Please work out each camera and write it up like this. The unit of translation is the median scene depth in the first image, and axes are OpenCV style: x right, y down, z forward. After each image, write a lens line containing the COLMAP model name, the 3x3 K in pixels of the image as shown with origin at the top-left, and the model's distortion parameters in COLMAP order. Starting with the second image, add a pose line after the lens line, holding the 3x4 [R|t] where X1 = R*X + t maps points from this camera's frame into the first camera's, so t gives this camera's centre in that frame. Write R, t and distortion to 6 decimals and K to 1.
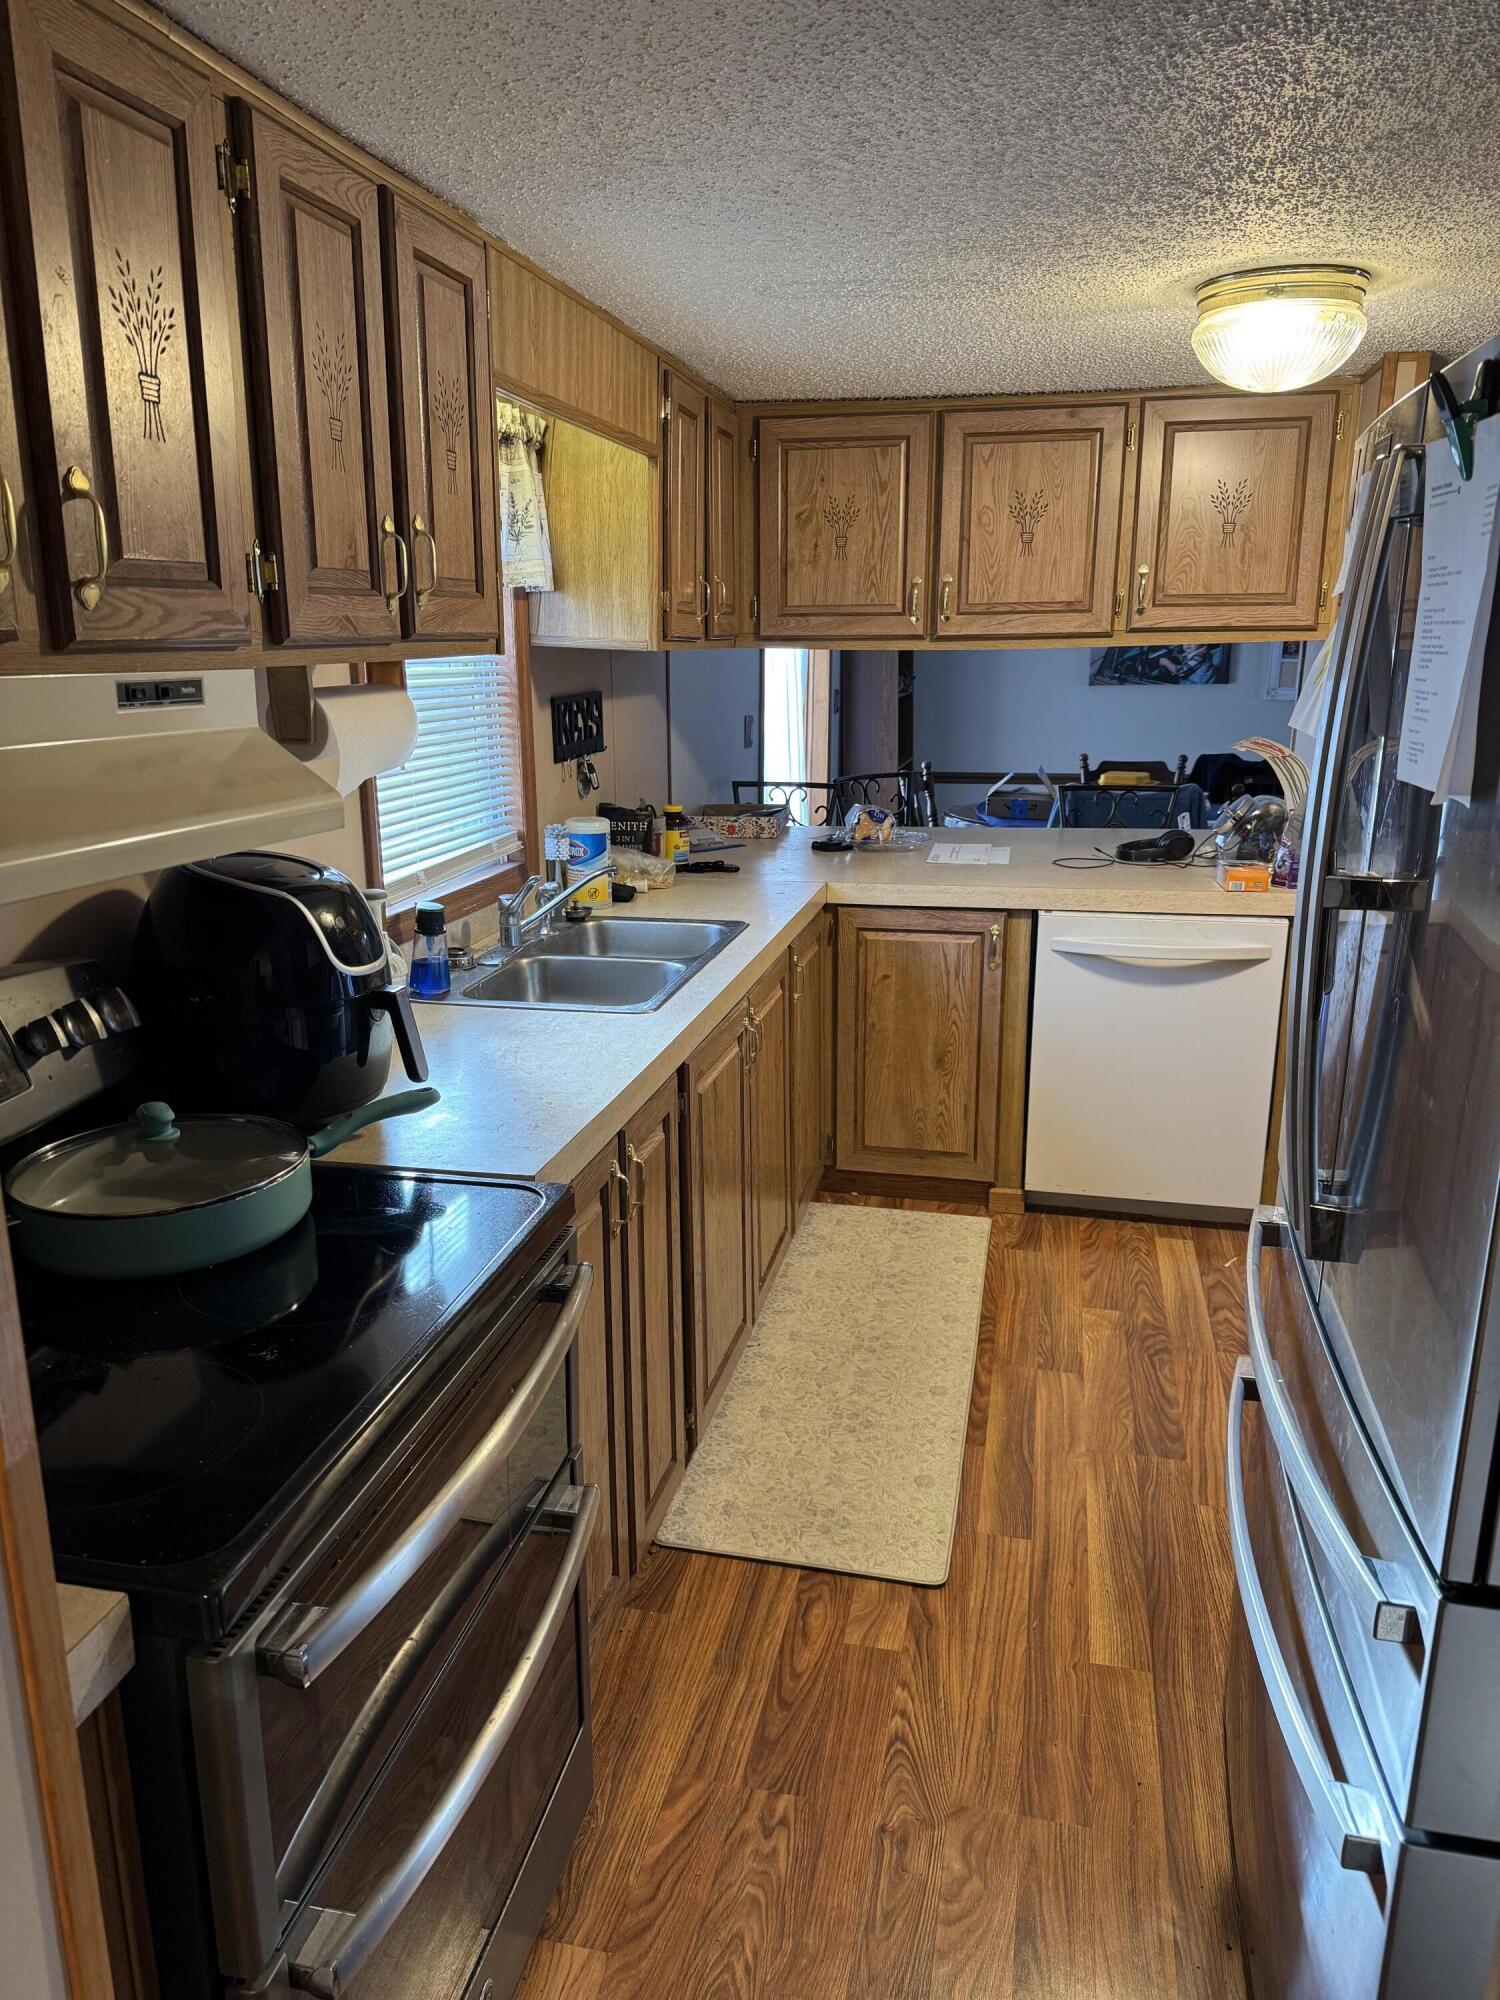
lens RADIAL K [[1382.2, 0, 761.8], [0, 1382.2, 997.2], [0, 0, 1]] dist [0.110892, -0.153922]
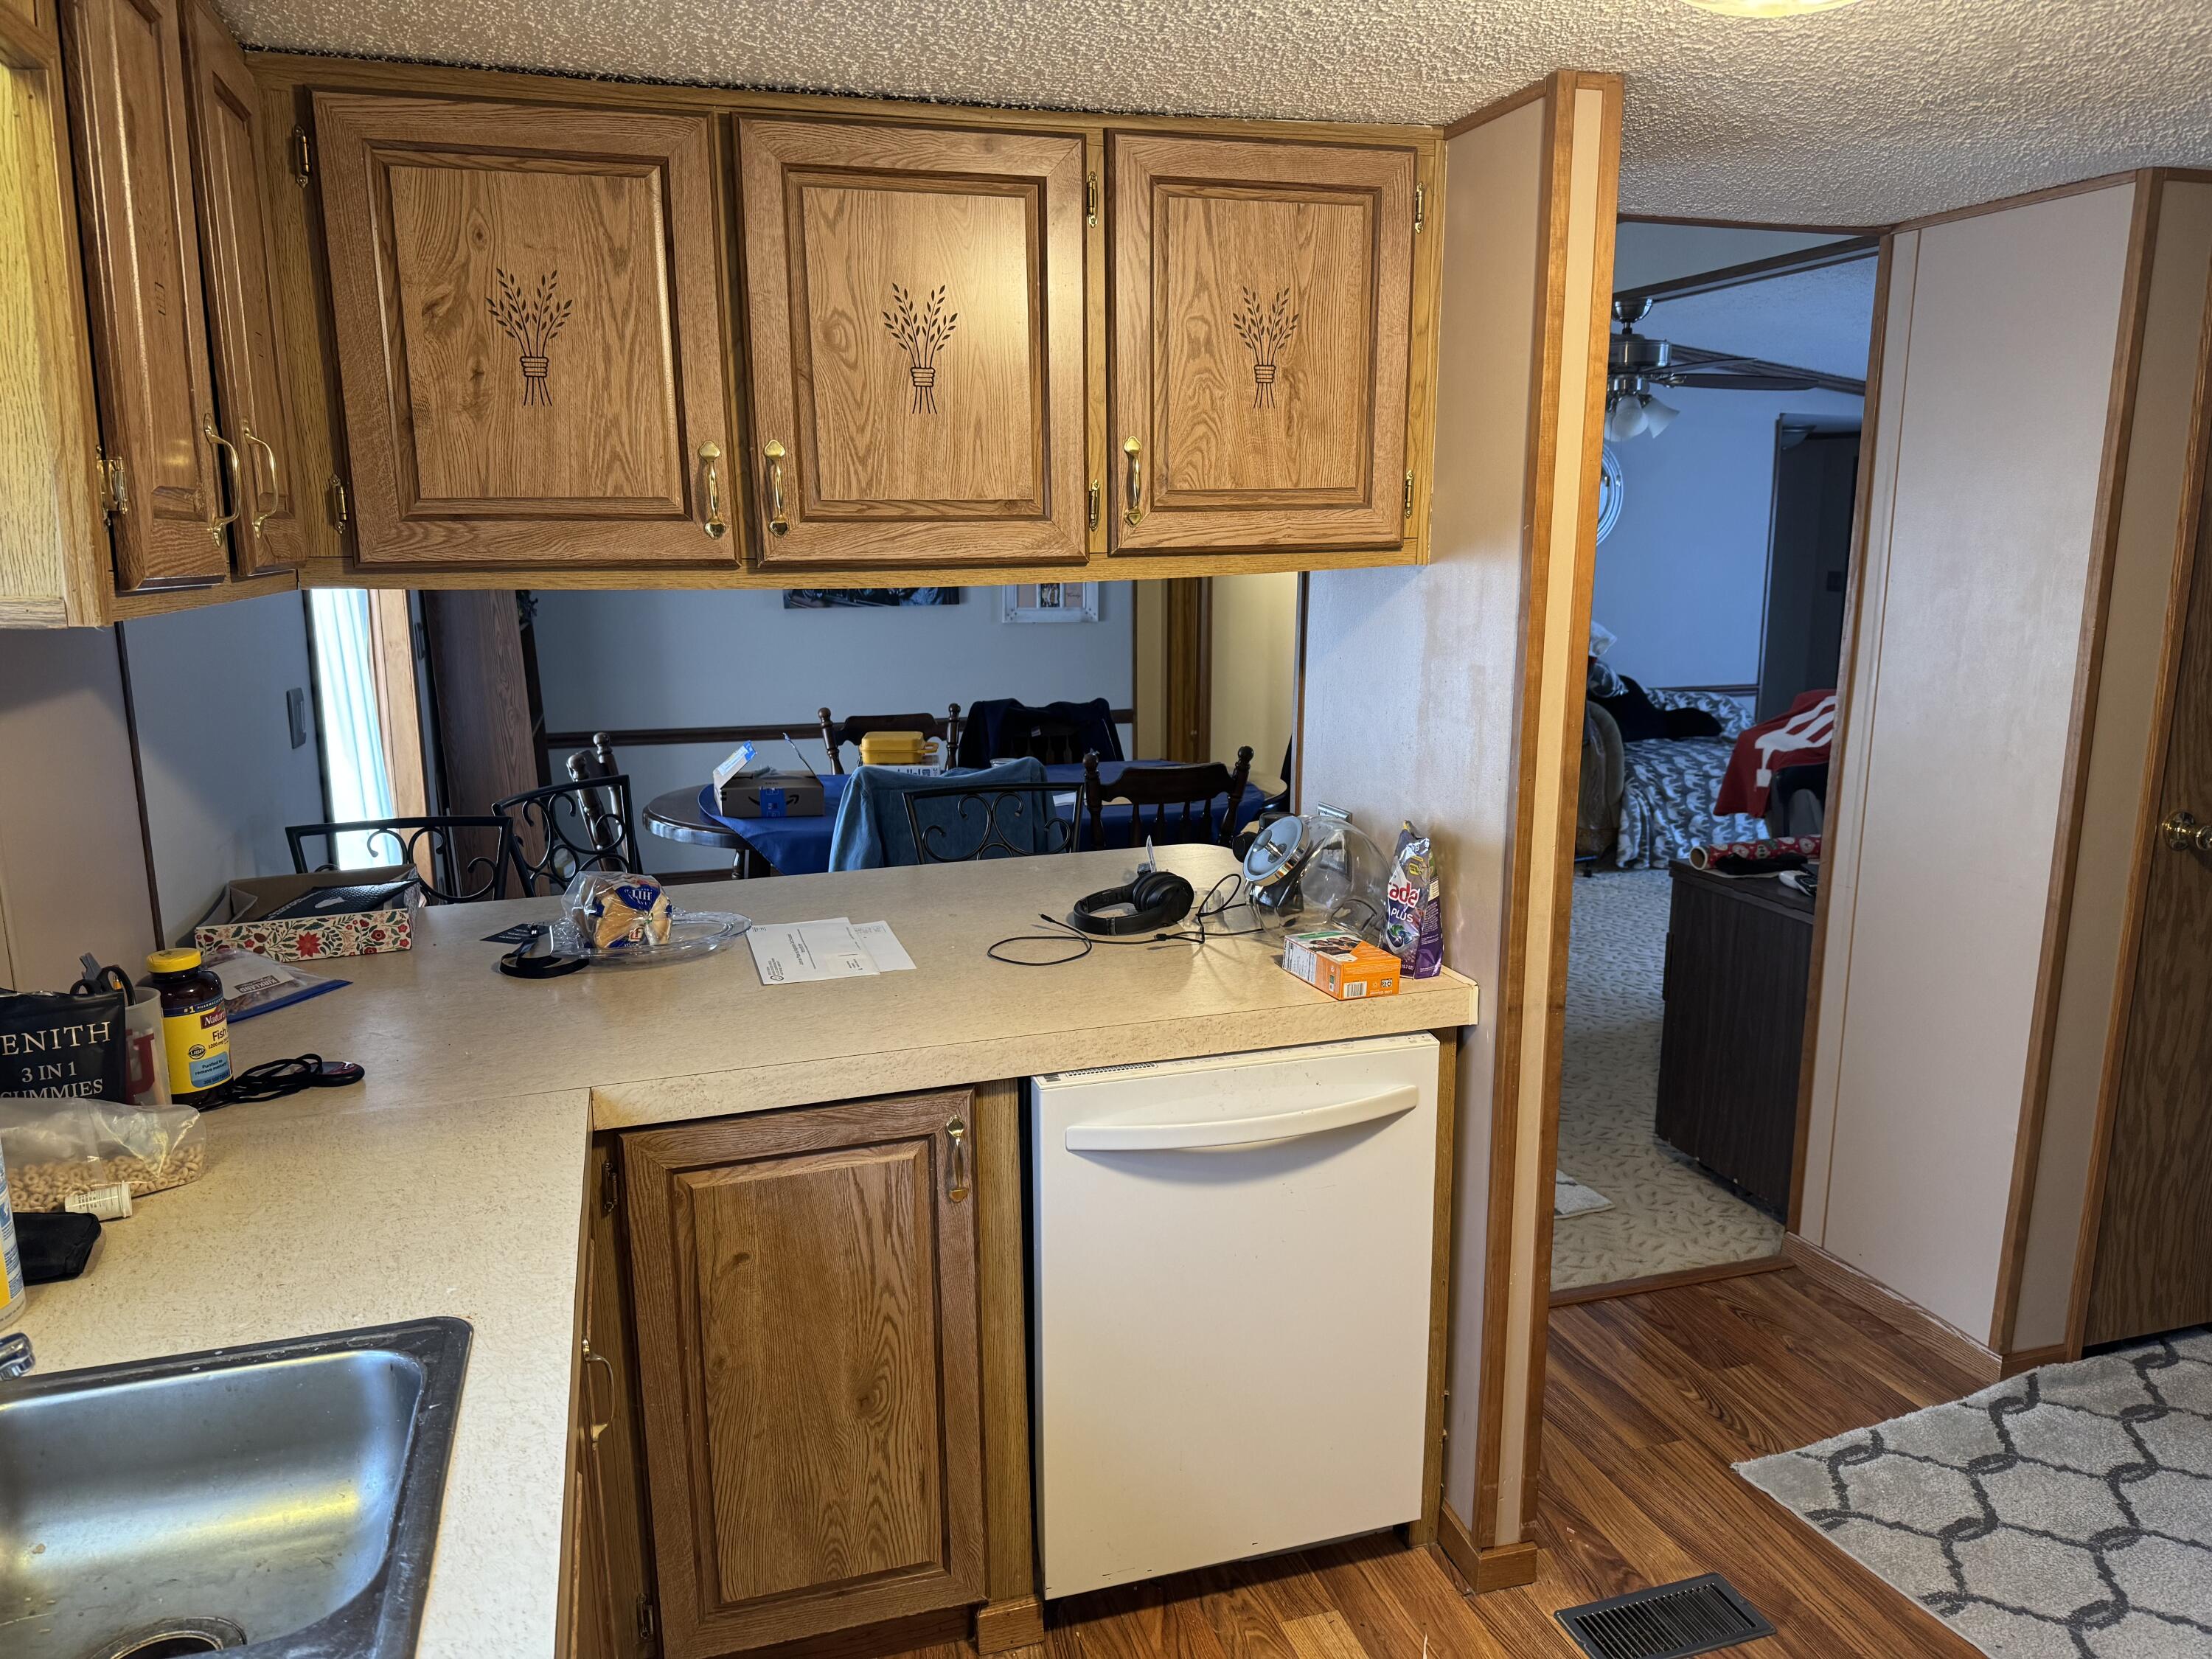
lens RADIAL K [[1528.7, 0, 1115.9], [0, 1528.7, 832.0], [0, 0, 1]] dist [0.110892, -0.153922]
pose [[0.873828, -0.101198, 0.475587, -0.037087], [0.131471, 0.990844, -0.030723, -0.129291], [-0.468123, 0.089373, 0.879132, 0.462103]]
